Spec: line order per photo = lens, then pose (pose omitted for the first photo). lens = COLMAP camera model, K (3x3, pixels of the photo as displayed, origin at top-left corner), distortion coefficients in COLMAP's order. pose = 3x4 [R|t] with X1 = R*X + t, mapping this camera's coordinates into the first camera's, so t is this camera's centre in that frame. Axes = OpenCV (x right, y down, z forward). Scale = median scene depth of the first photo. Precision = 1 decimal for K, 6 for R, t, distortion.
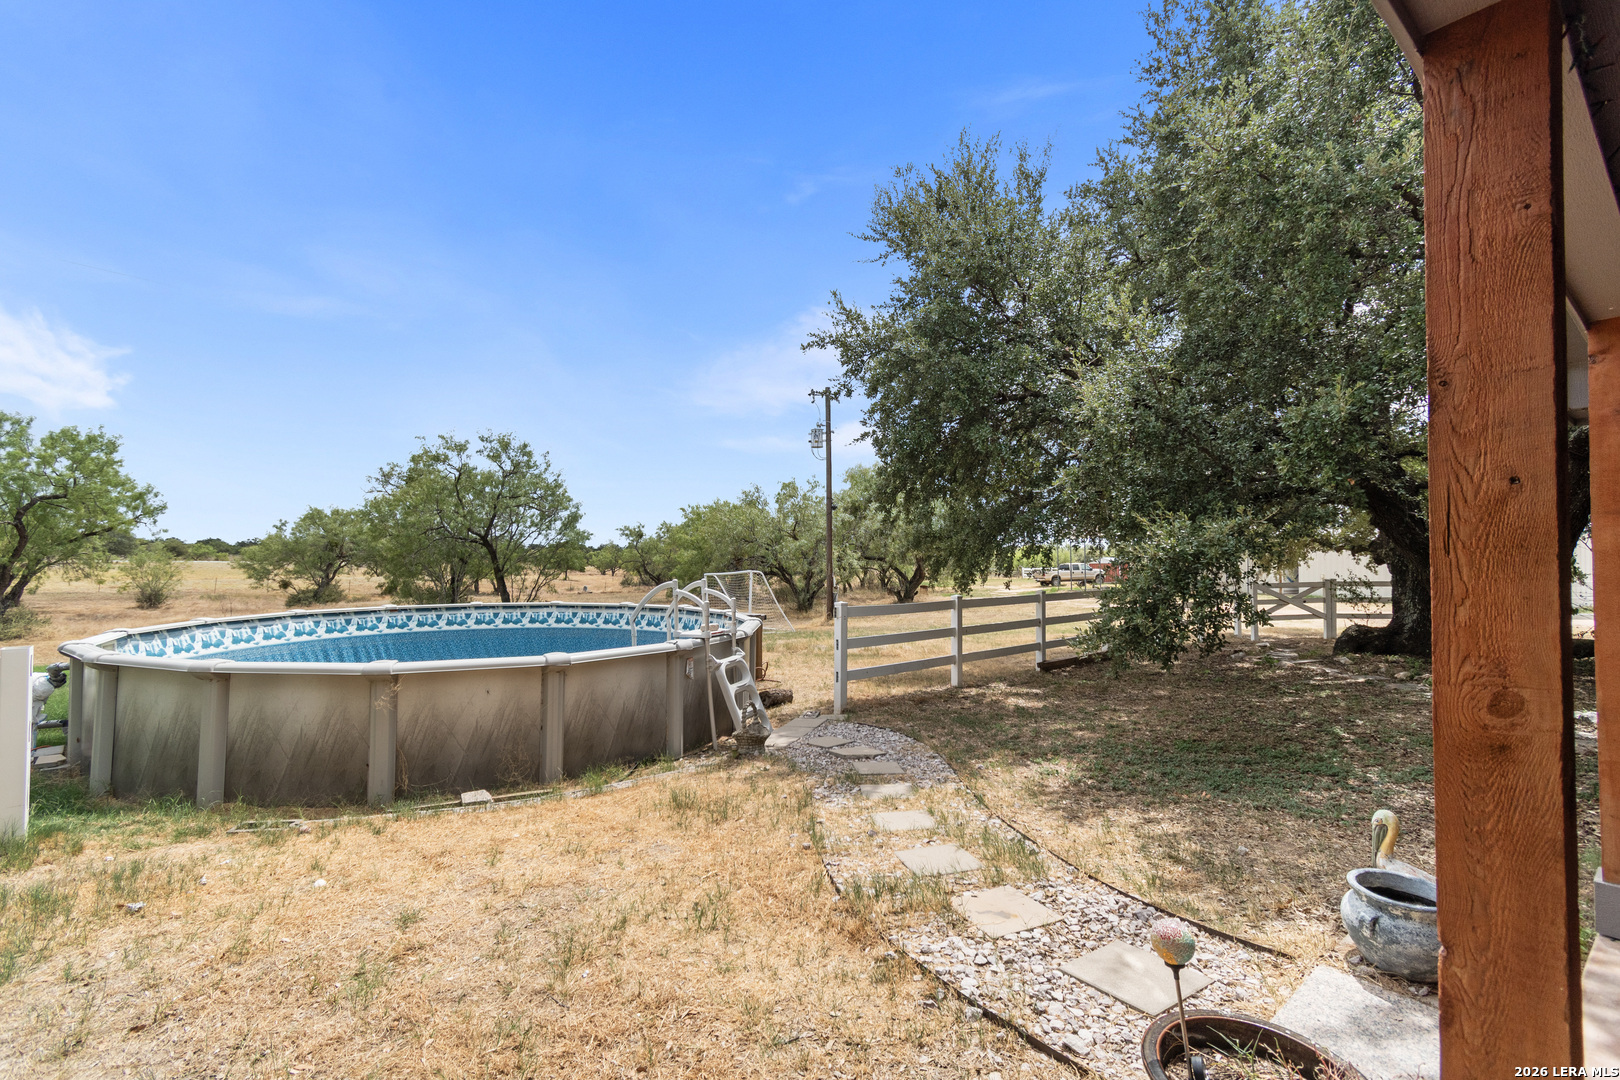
lens RADIAL K [[712.7, 0, 810.0], [0, 712.7, 540.0], [0, 0, 1]] dist [0.001384, 0.001003]
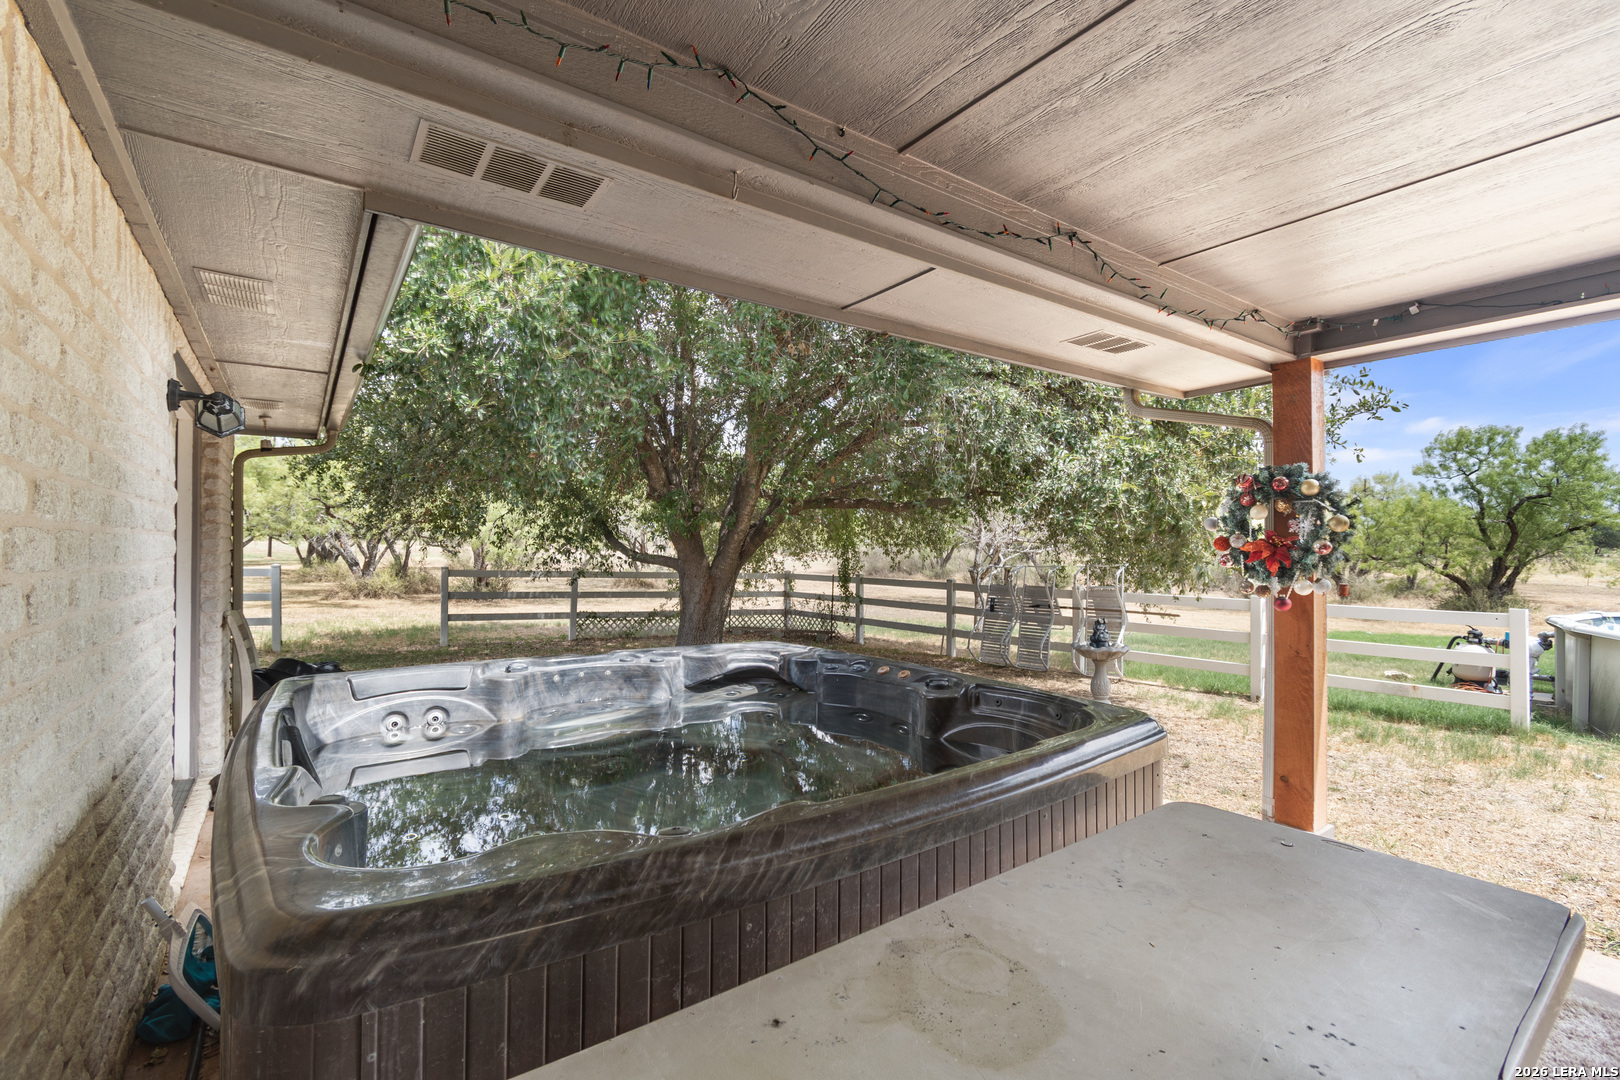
lens RADIAL K [[712.7, 0, 810.0], [0, 712.7, 540.0], [0, 0, 1]] dist [0.001384, 0.001003]
pose [[-0.040116, -0.012182, -0.999121, 0.093849], [0.021760, 0.999678, -0.013063, -0.002814], [0.998958, -0.022265, -0.039838, -0.087540]]
